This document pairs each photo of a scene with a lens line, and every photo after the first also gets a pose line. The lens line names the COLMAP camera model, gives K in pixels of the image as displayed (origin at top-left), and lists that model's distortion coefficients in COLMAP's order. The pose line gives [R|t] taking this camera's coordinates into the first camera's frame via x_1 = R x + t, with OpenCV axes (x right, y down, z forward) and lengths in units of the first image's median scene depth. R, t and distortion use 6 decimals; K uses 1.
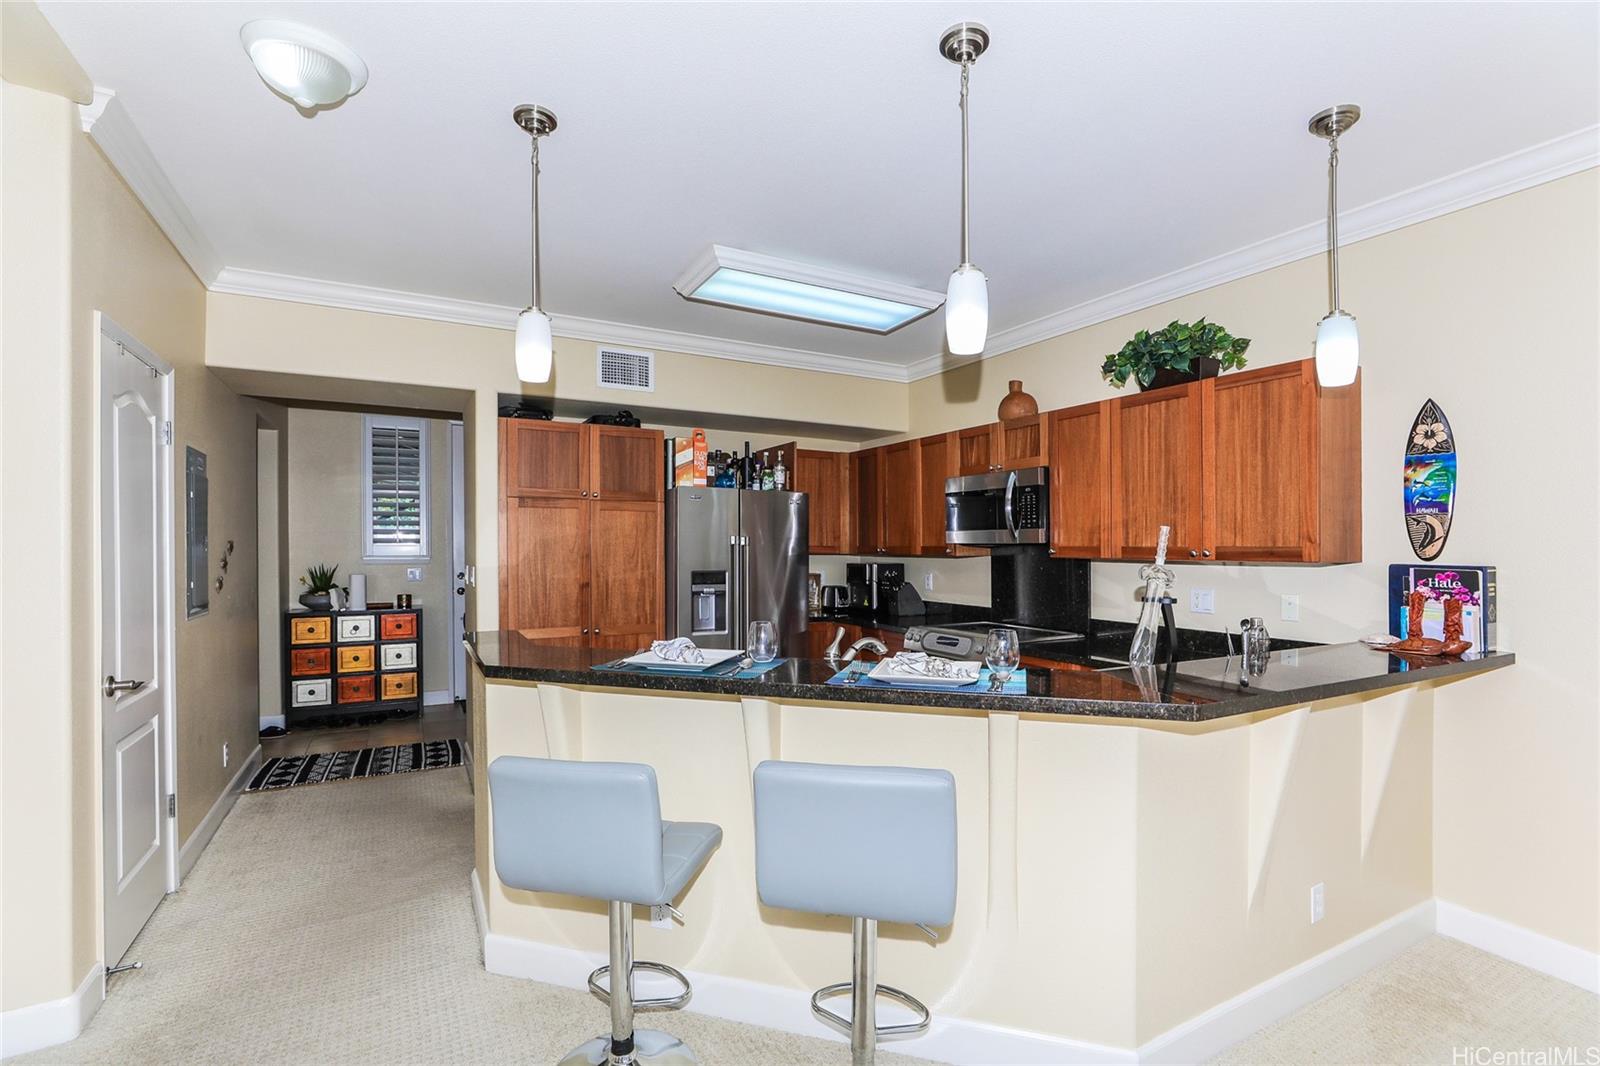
lens RADIAL K [[753.1, 0, 800.0], [0, 753.1, 533.0], [0, 0, 1]] dist [-0.002015, -0.000419]
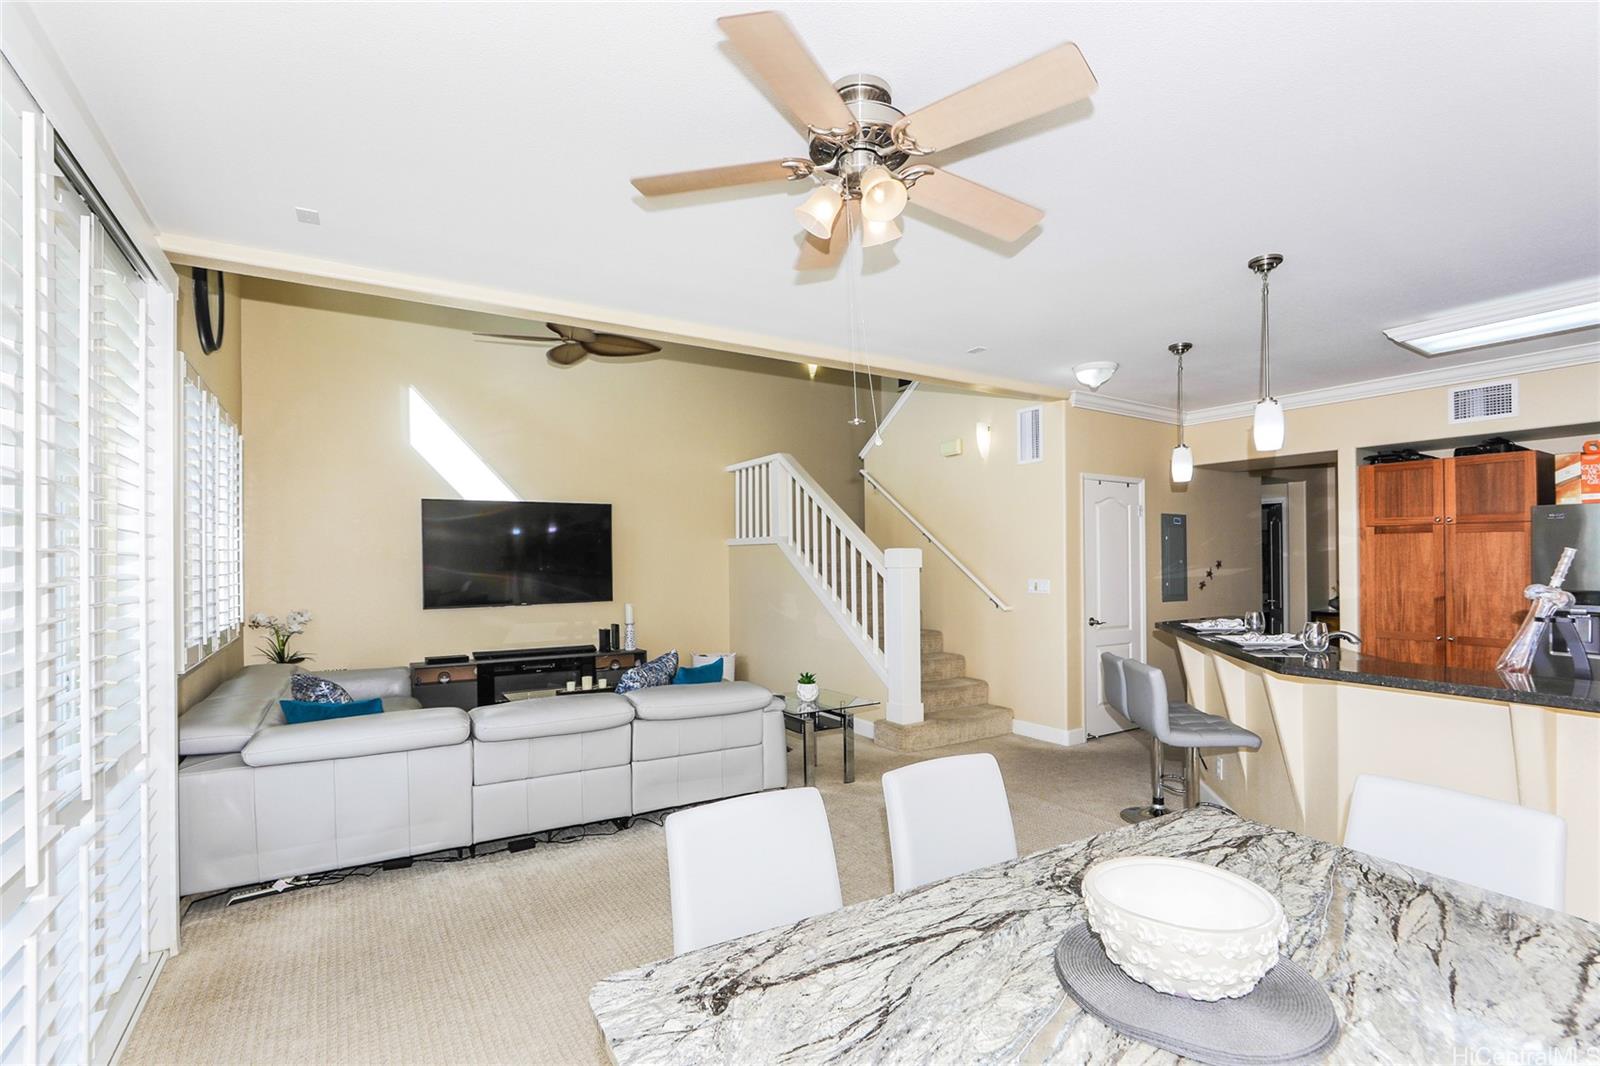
lens RADIAL K [[753.1, 0, 800.0], [0, 753.1, 533.0], [0, 0, 1]] dist [-0.002015, -0.000419]
pose [[0.052656, -0.041234, -0.997761, 0.817524], [0.012206, 0.999099, -0.040646, 0.003555], [0.998538, -0.010038, 0.053112, -0.043654]]
